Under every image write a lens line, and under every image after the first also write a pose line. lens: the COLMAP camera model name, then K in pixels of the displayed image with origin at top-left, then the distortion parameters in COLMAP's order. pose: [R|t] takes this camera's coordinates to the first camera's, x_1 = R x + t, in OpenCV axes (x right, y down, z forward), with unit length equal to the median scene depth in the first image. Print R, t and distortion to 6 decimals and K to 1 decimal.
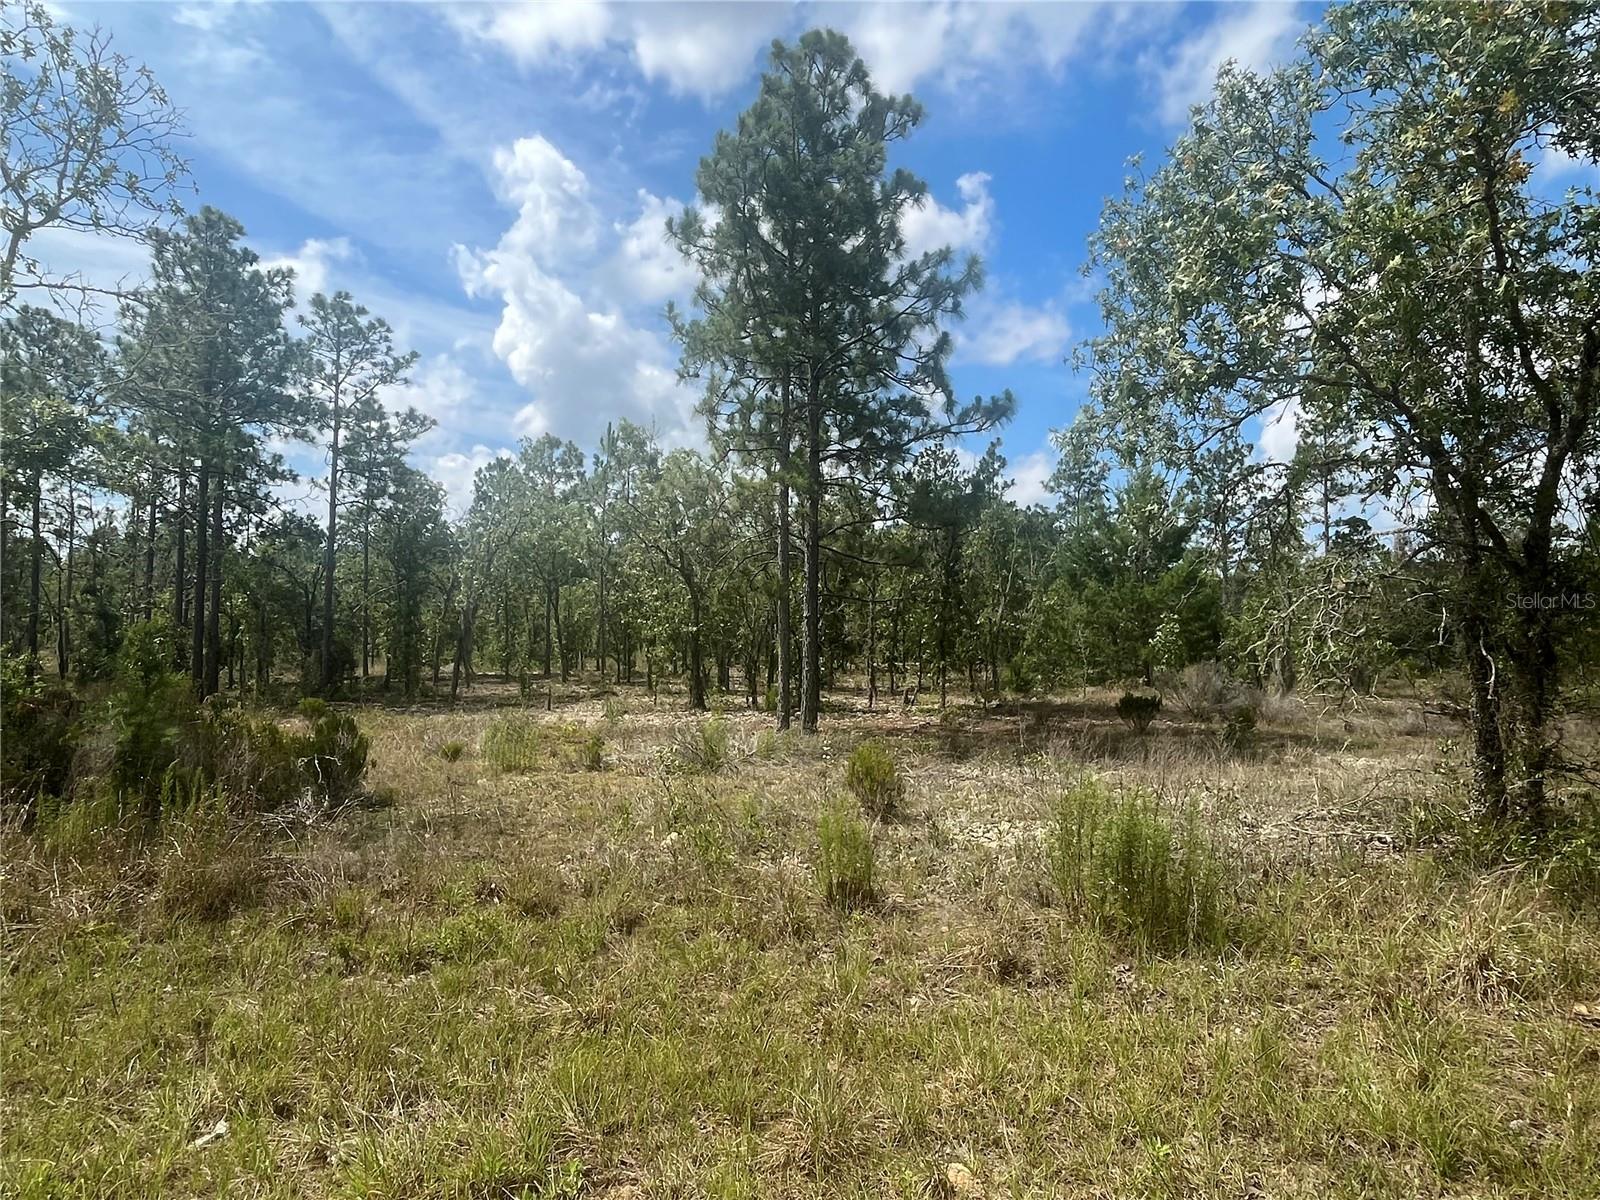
lens RADIAL K [[988.8, 0, 786.2], [0, 988.8, 602.7], [0, 0, 1]] dist [-0.002250, -0.010098]
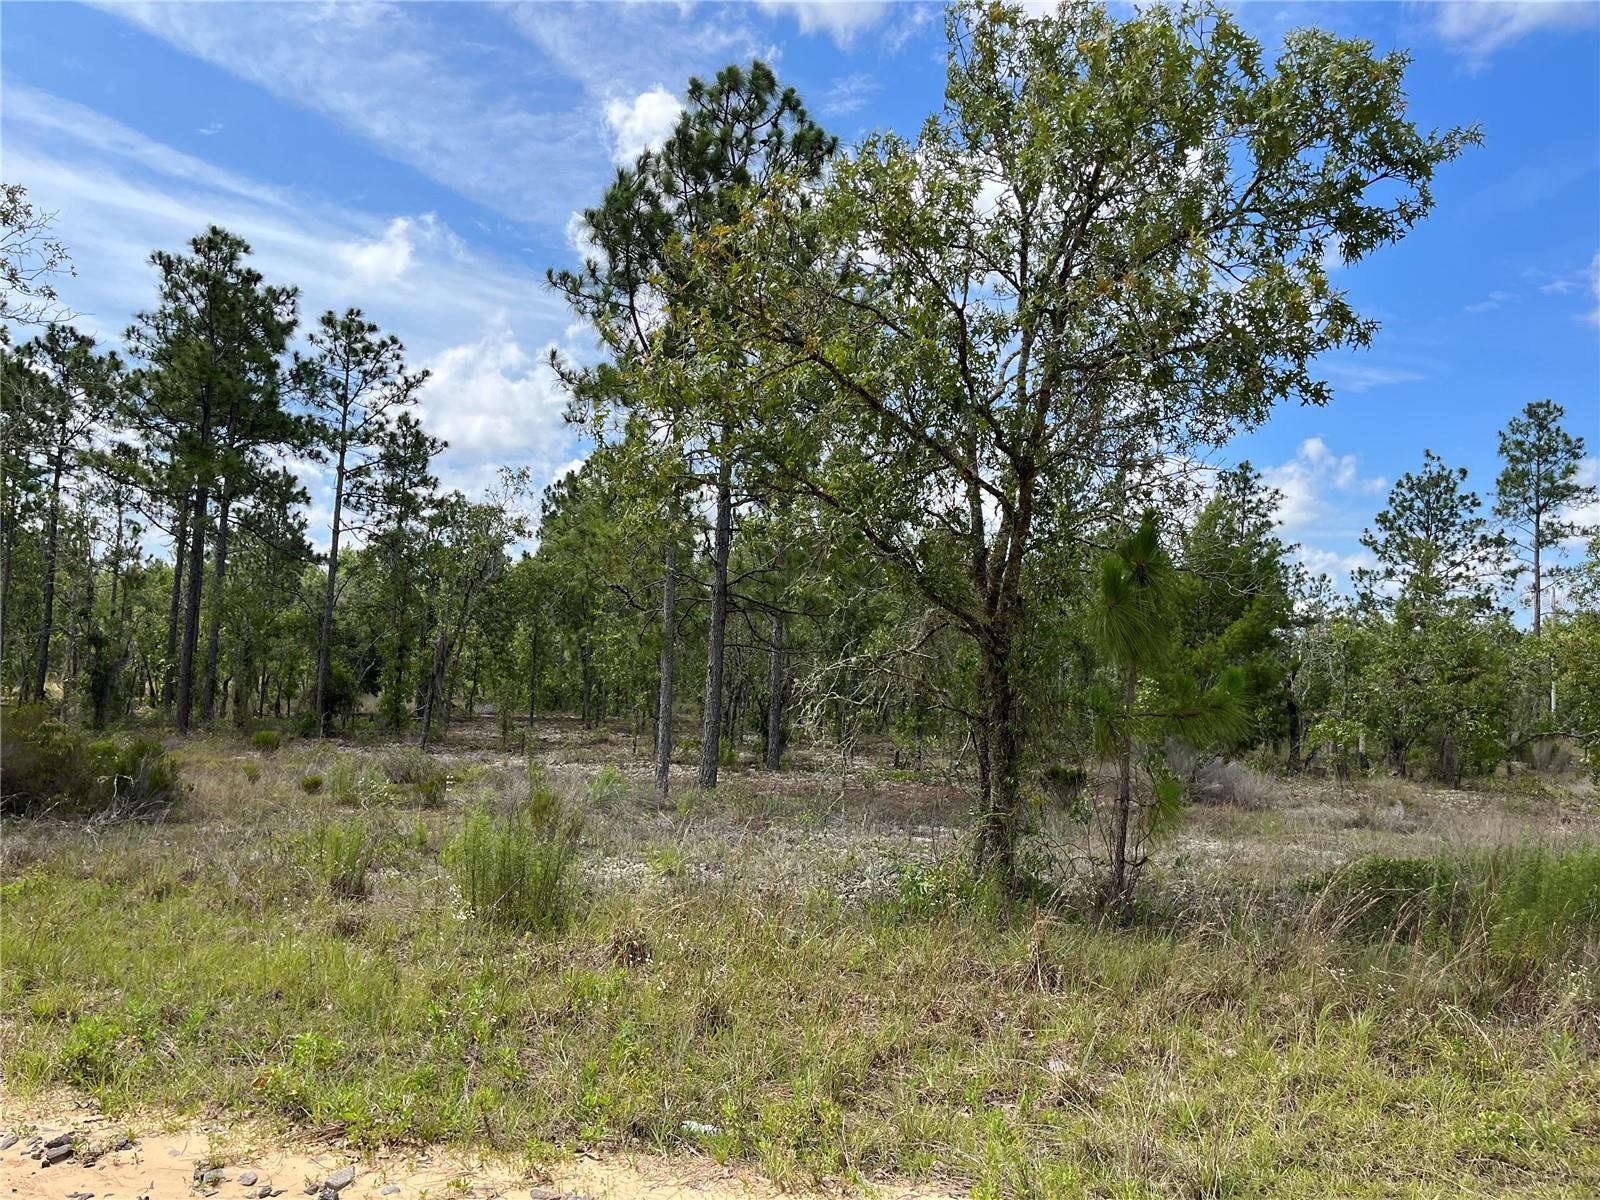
lens RADIAL K [[1225.1, 0, 810.6], [0, 1225.1, 608.7], [0, 0, 1]] dist [0.030624, -0.019689]
pose [[0.986893, 0.028687, -0.158807, 0.181698], [-0.032987, 0.999155, -0.024506, -0.009039], [0.157970, 0.029424, 0.987005, -0.098380]]
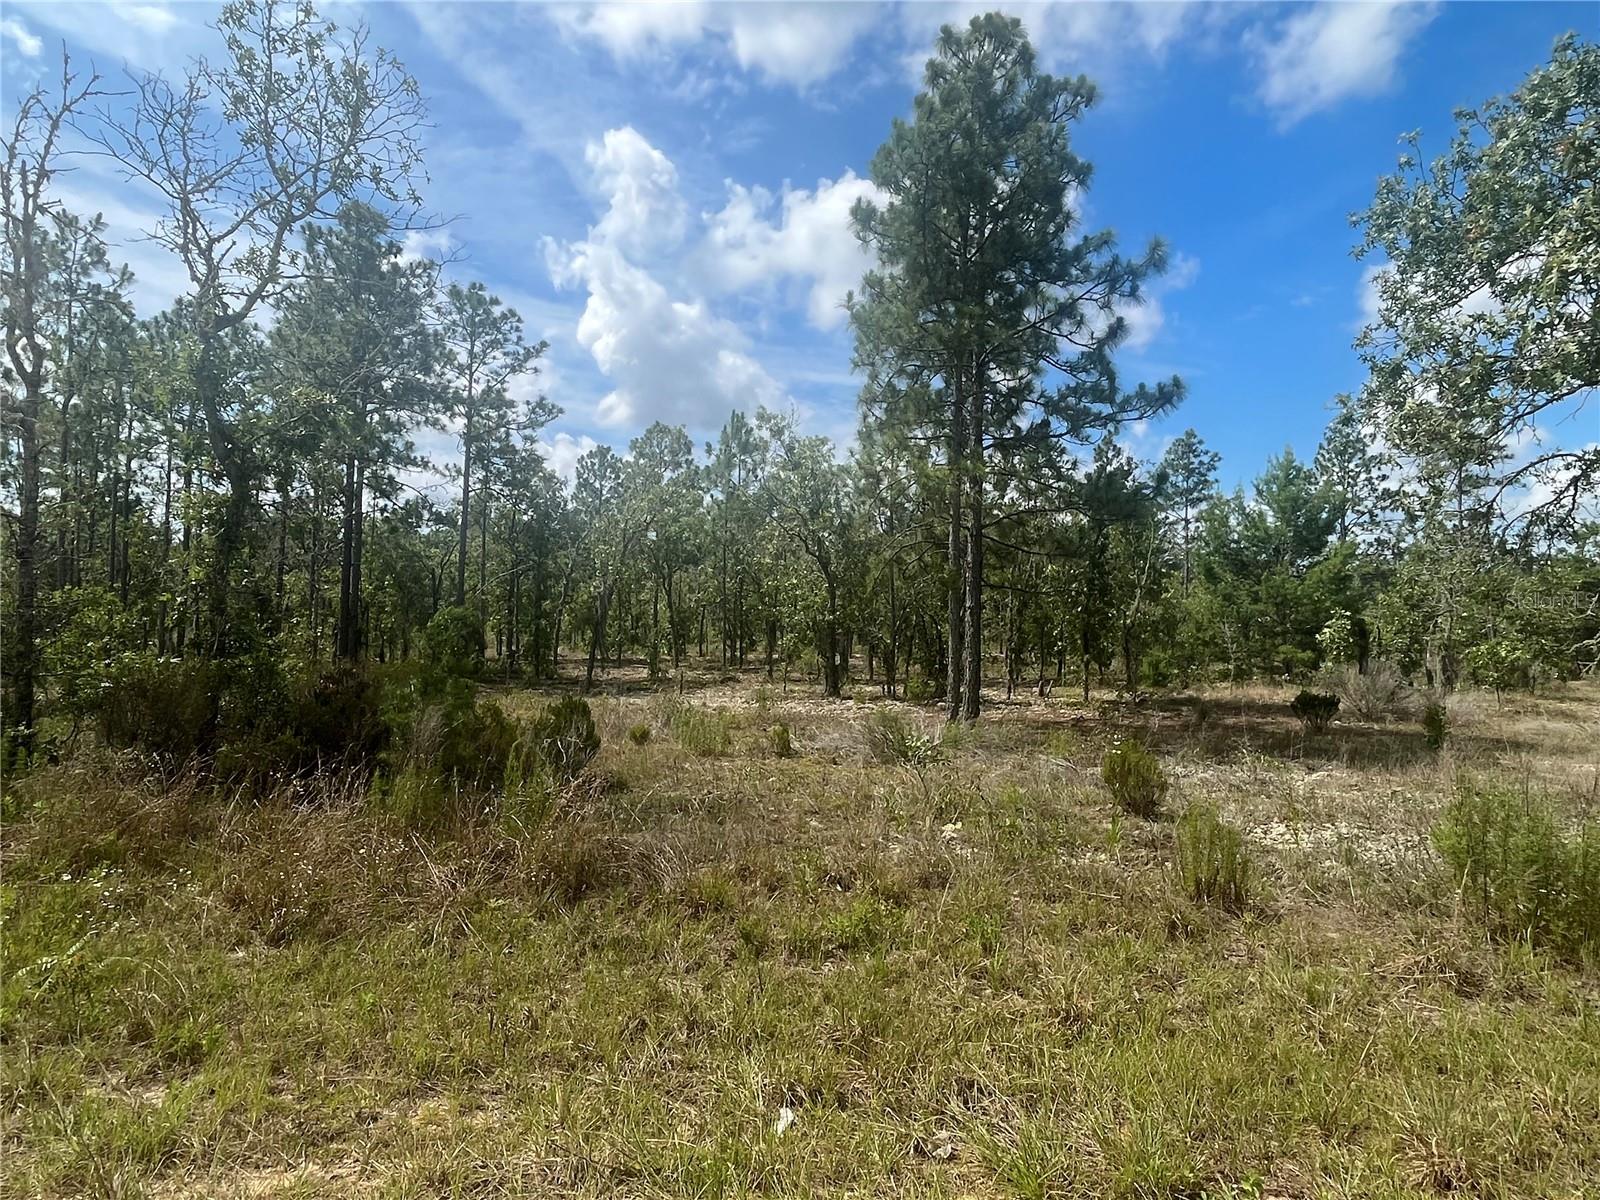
lens RADIAL K [[988.8, 0, 775.2], [0, 988.8, 592.5], [0, 0, 1]] dist [-0.002250, -0.010098]
pose [[0.997285, 0.013048, -0.072475, -0.061434], [-0.012949, 0.999914, 0.001832, 0.000260], [0.072493, -0.000889, 0.997369, 0.000586]]
